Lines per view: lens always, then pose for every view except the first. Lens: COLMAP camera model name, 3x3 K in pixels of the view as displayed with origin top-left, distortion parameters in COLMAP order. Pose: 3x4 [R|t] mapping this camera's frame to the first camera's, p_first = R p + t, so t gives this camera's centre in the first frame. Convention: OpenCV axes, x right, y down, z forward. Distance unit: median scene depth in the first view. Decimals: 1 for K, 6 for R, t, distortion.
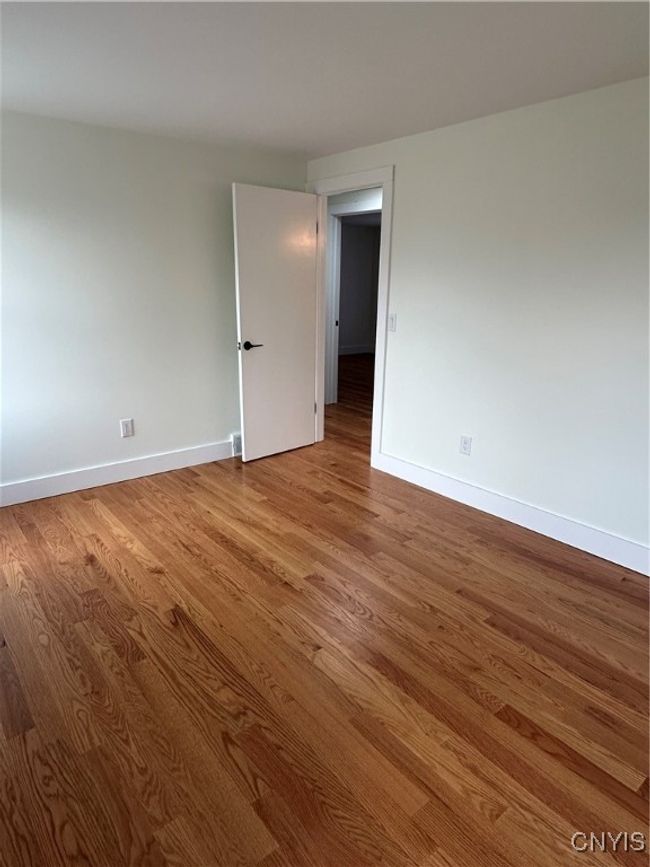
lens RADIAL K [[535.8, 0, 322.3], [0, 535.8, 434.2], [0, 0, 1]] dist [-0.007164, 0.006443]
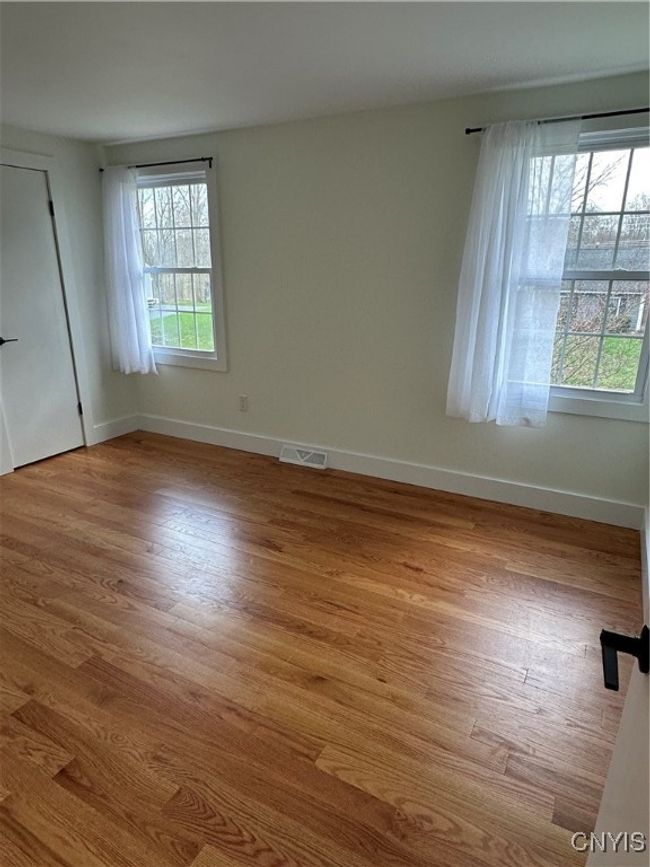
lens RADIAL K [[535.8, 0, 321.5], [0, 535.8, 434.3], [0, 0, 1]] dist [-0.007164, 0.006443]
pose [[-0.925803, 0.101096, -0.364236, 0.053190], [-0.120446, 0.834454, 0.537754, -0.640042], [0.358303, 0.541725, -0.760364, 2.150579]]
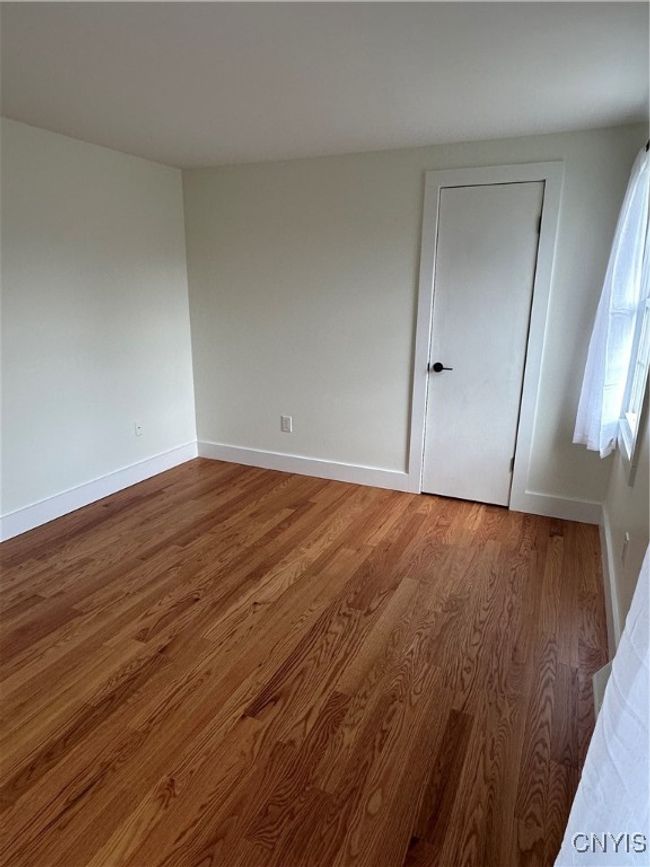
lens RADIAL K [[535.8, 0, 320.7], [0, 535.8, 432.6], [0, 0, 1]] dist [-0.007164, 0.006443]
pose [[-0.440024, -0.255739, 0.860800, -1.069324], [0.239662, 0.890373, 0.387036, -0.387982], [-0.865413, 0.376607, -0.330495, 1.214400]]
